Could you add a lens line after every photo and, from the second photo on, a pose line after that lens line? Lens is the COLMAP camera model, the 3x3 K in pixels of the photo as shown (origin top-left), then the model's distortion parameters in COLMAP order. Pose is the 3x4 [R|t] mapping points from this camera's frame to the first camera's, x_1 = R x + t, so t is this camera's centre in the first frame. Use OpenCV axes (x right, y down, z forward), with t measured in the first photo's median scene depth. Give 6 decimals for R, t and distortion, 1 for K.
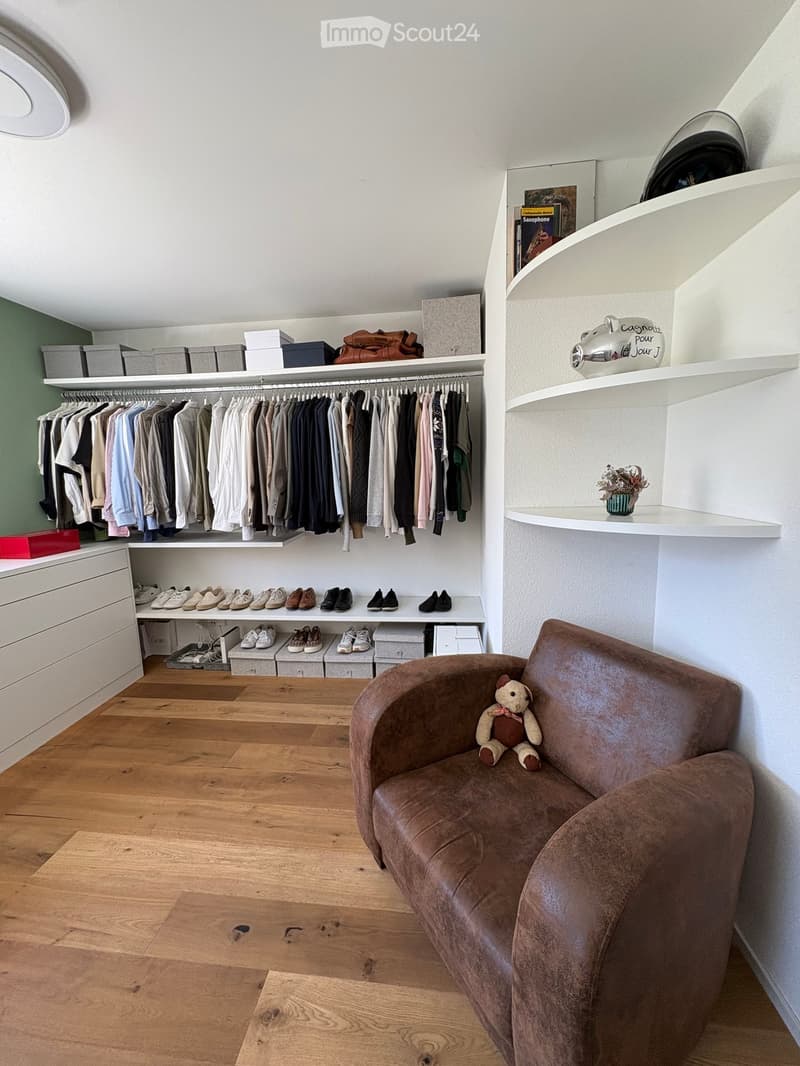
lens RADIAL K [[423.1, 0, 401.0], [0, 423.1, 533.3], [0, 0, 1]] dist [0.000743, -0.000136]
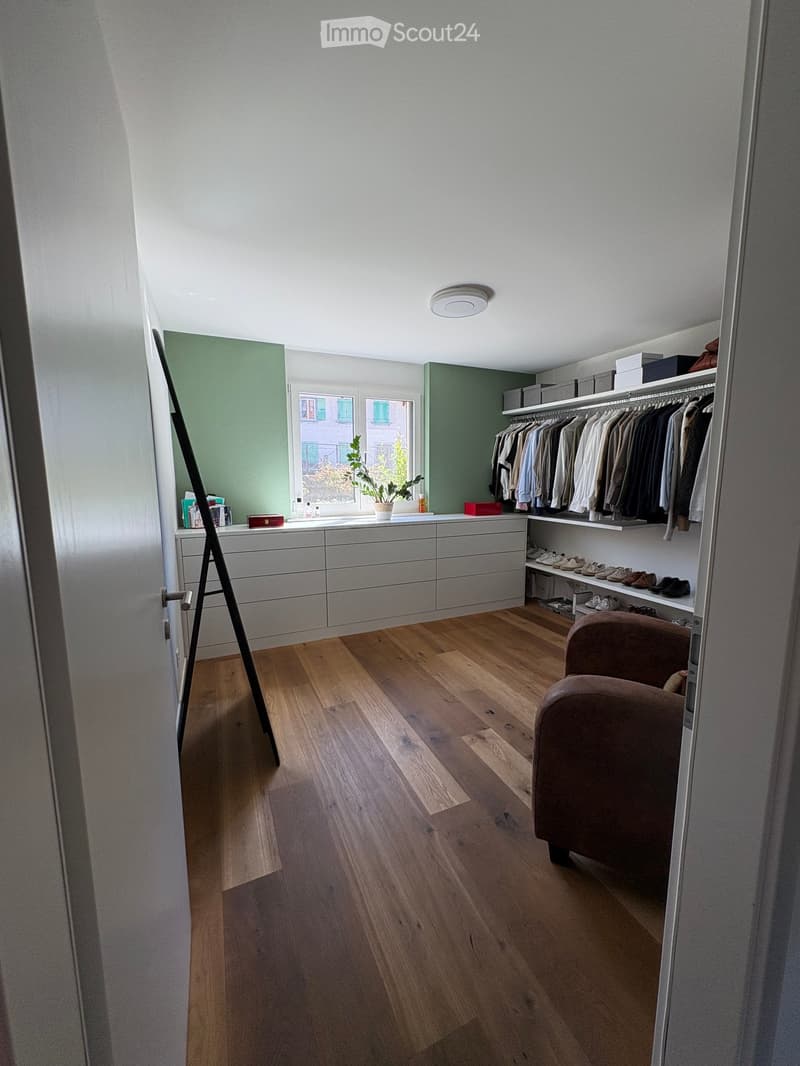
lens RADIAL K [[423.1, 0, 401.0], [0, 423.1, 533.3], [0, 0, 1]] dist [0.000743, -0.000136]
pose [[0.515237, 0.140522, -0.845449, 0.434302], [-0.132309, 0.987683, 0.083531, 0.022406], [0.846773, 0.068822, 0.527483, -0.186963]]
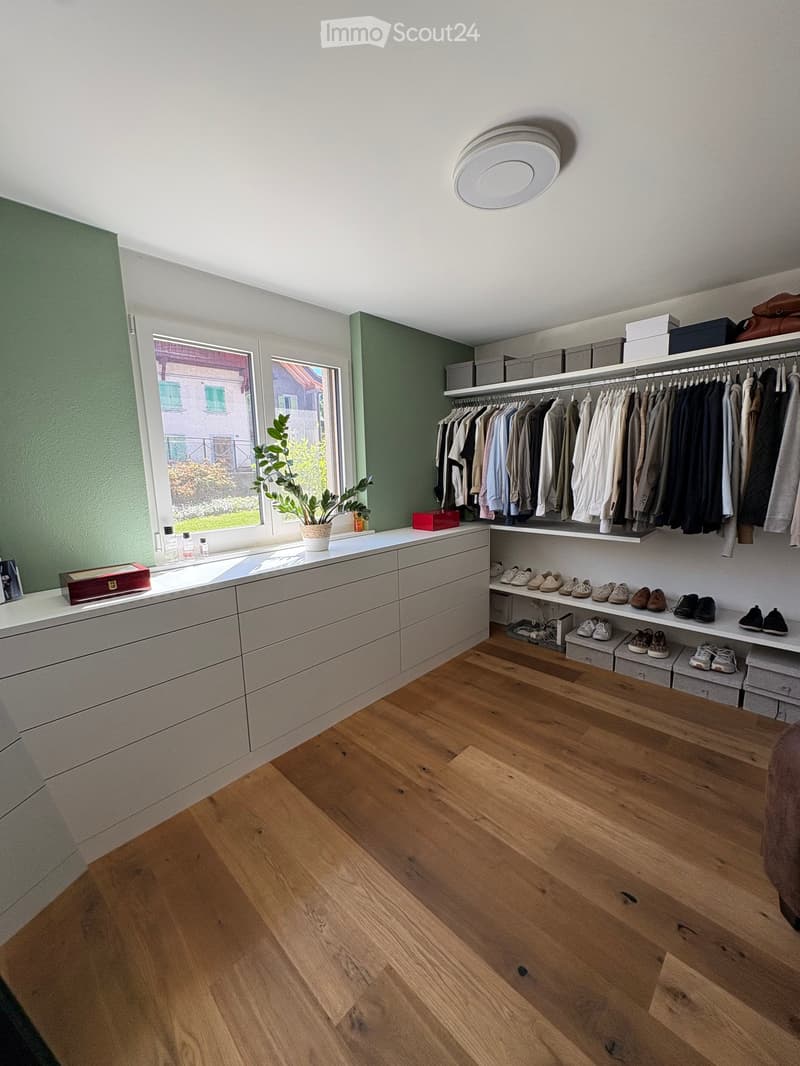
lens RADIAL K [[423.1, 0, 401.0], [0, 423.1, 533.3], [0, 0, 1]] dist [0.000743, -0.000136]
pose [[0.793388, 0.101434, -0.600206, -0.137381], [-0.084111, 0.994828, 0.056940, 0.000737], [0.602878, 0.005308, 0.797816, -0.103621]]
